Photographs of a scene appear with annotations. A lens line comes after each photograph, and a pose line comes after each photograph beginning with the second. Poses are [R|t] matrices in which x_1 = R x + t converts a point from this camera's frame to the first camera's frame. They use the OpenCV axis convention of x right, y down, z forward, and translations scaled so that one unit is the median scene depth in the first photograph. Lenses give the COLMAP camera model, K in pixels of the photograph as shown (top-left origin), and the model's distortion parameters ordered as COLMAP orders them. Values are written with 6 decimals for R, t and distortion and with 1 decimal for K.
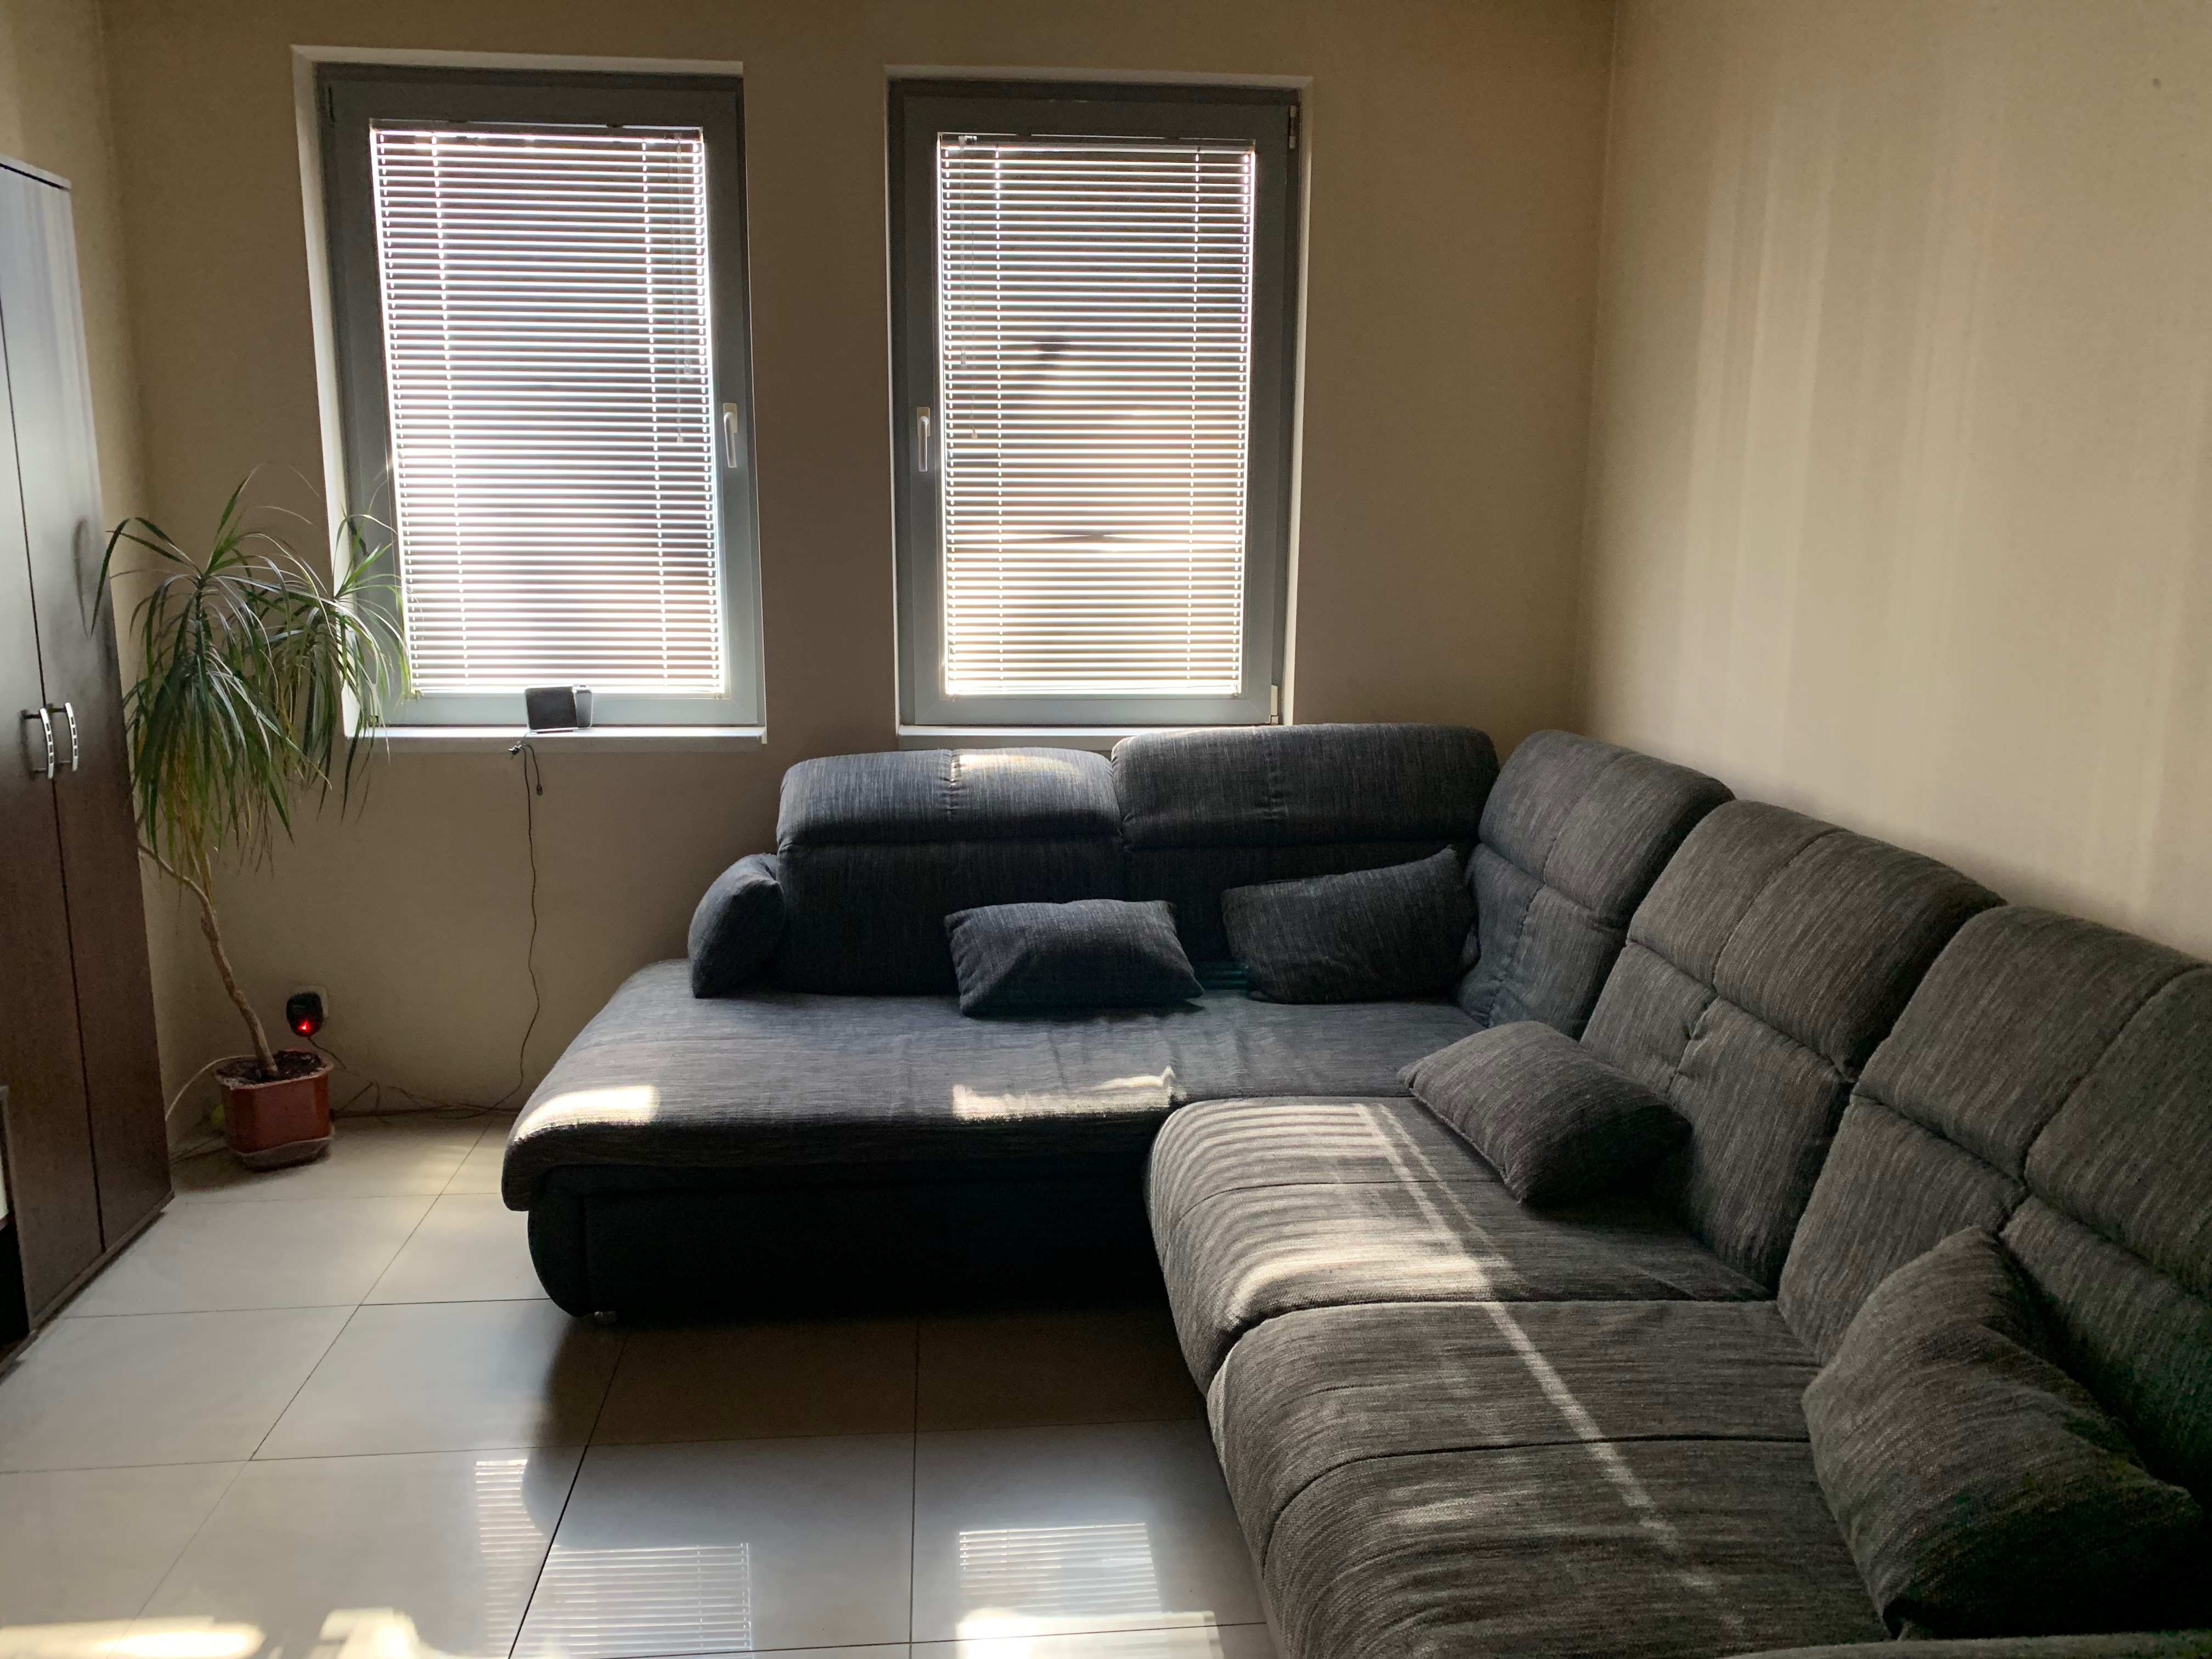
lens RADIAL K [[1684.1, 0, 1100.2], [0, 1684.1, 828.2], [0, 0, 1]] dist [0.026666, -0.021373]
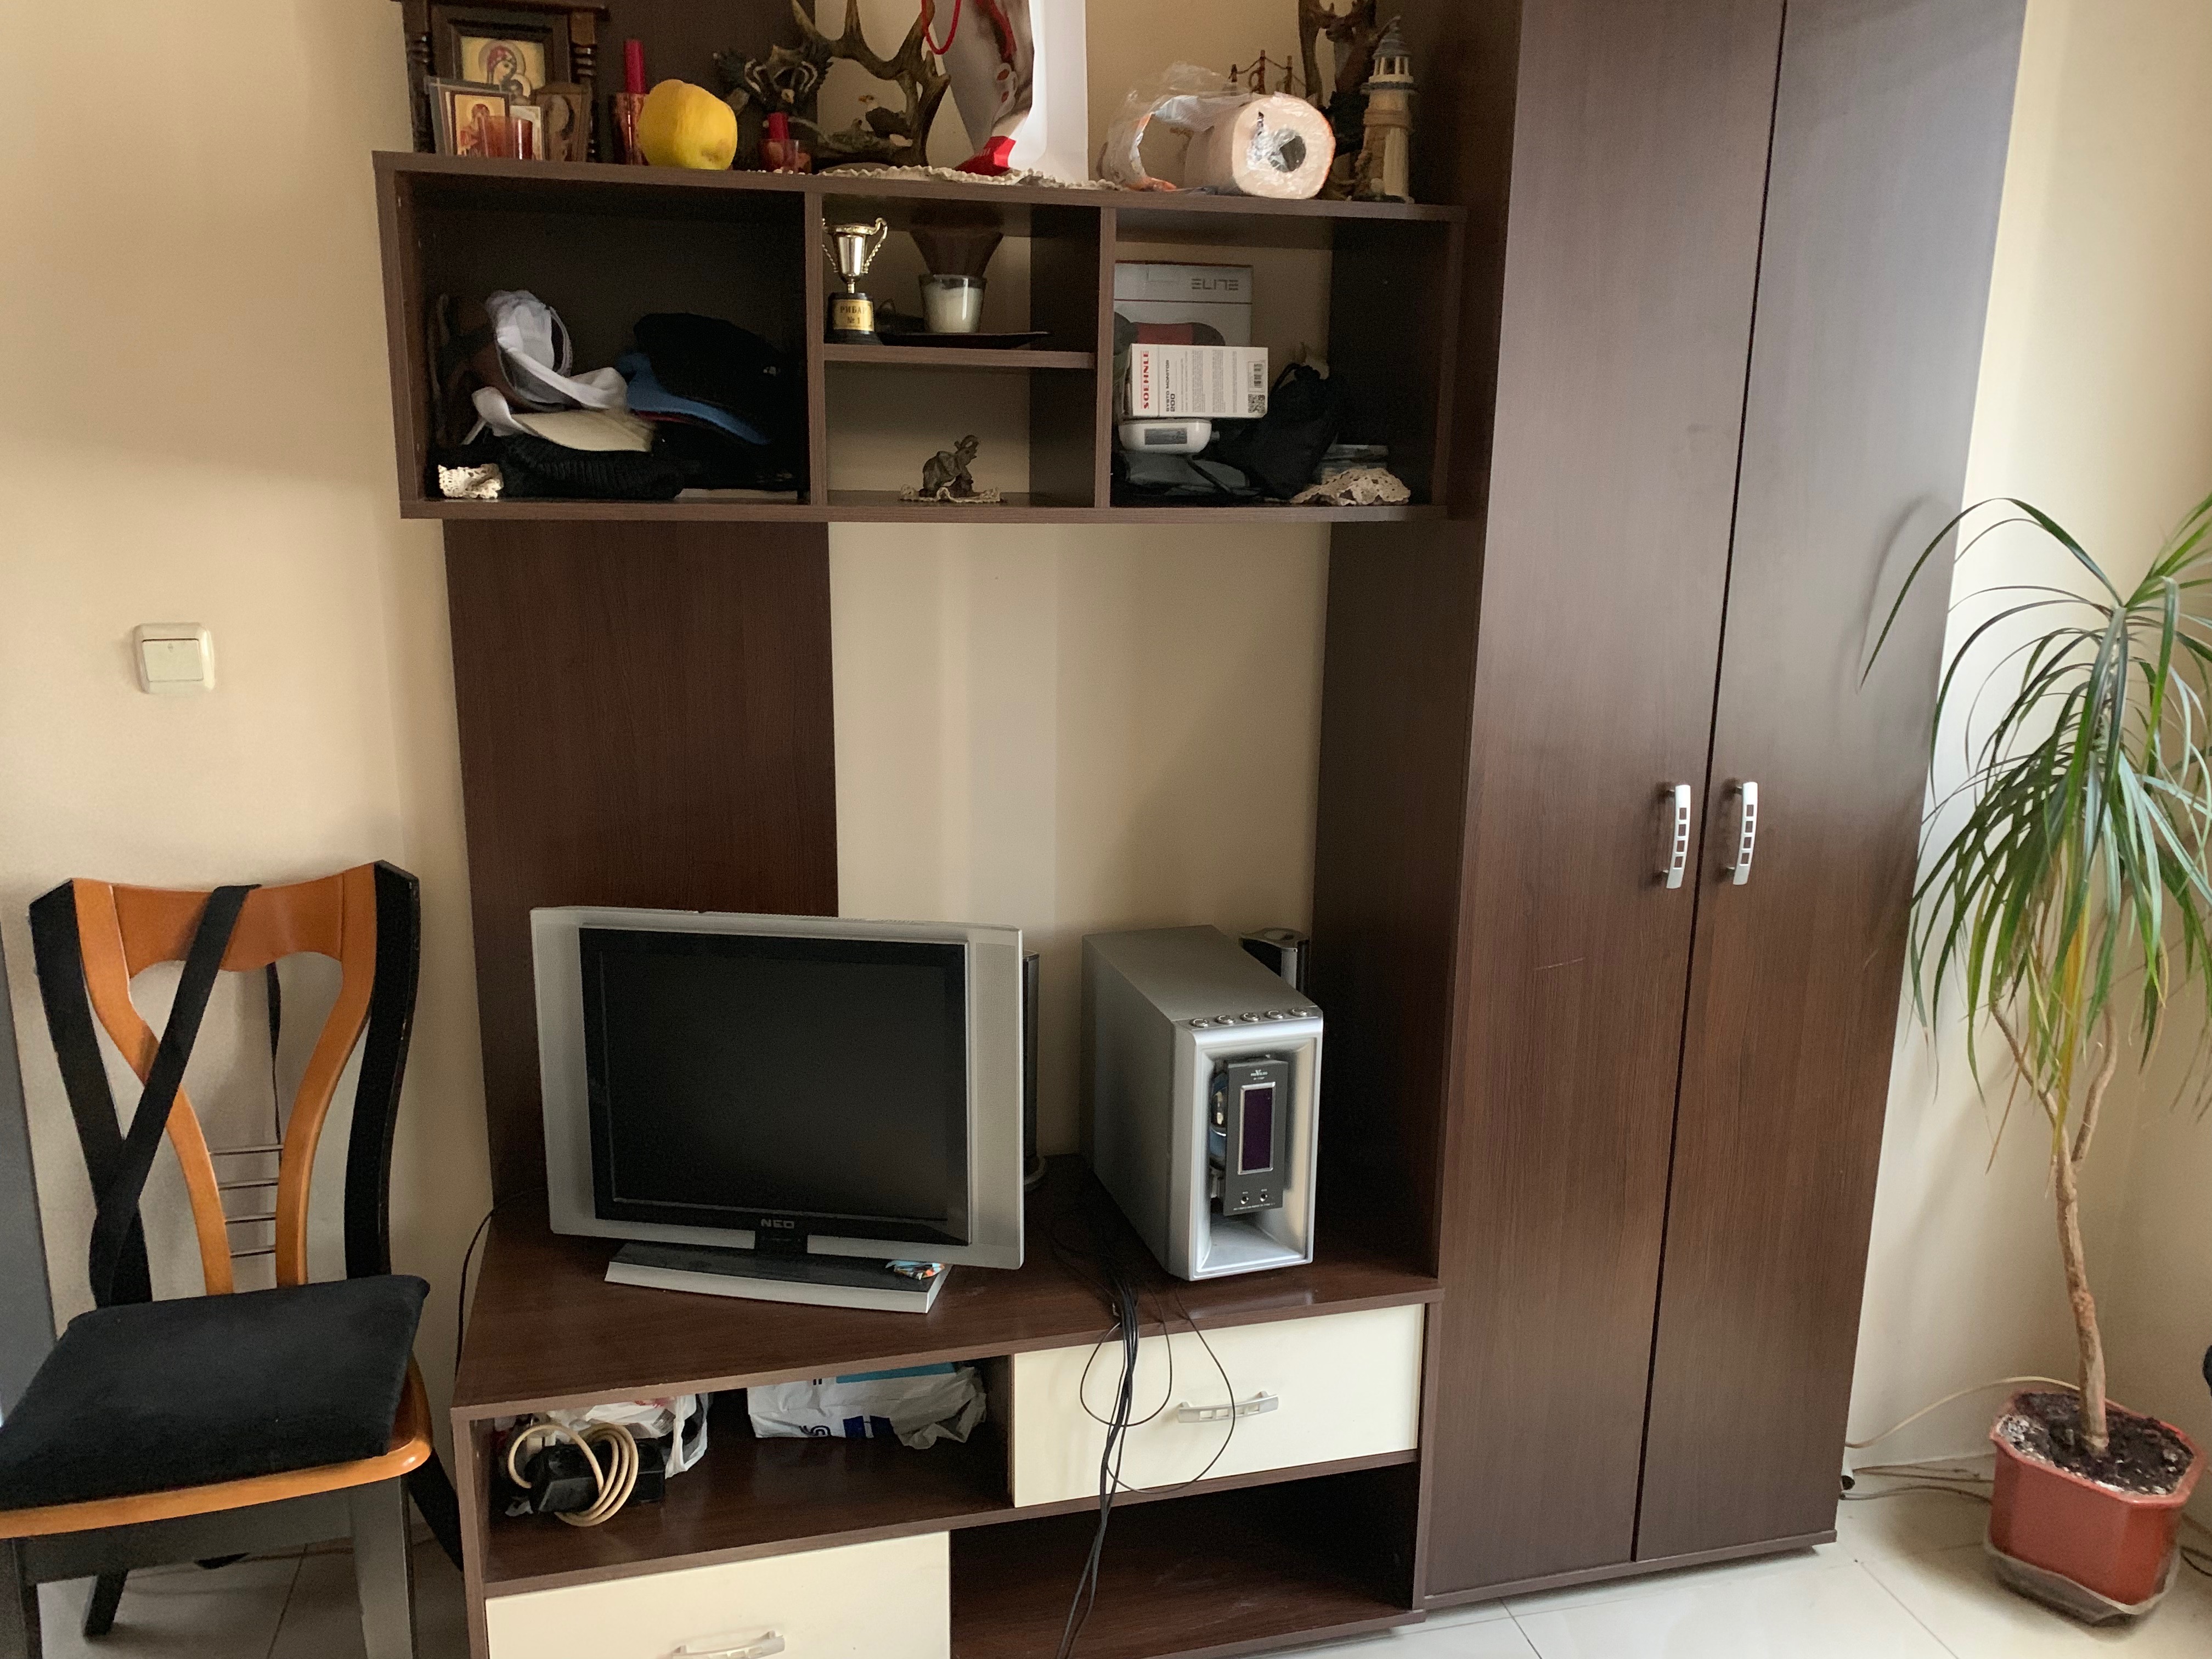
lens RADIAL K [[1684.1, 0, 1106.2], [0, 1684.1, 825.6], [0, 0, 1]] dist [0.026666, -0.021373]
pose [[0.148798, 0.220382, -0.963997, -0.021579], [-0.207951, 0.960024, 0.187376, -0.120346], [0.966755, 0.172583, 0.188678, 0.608025]]
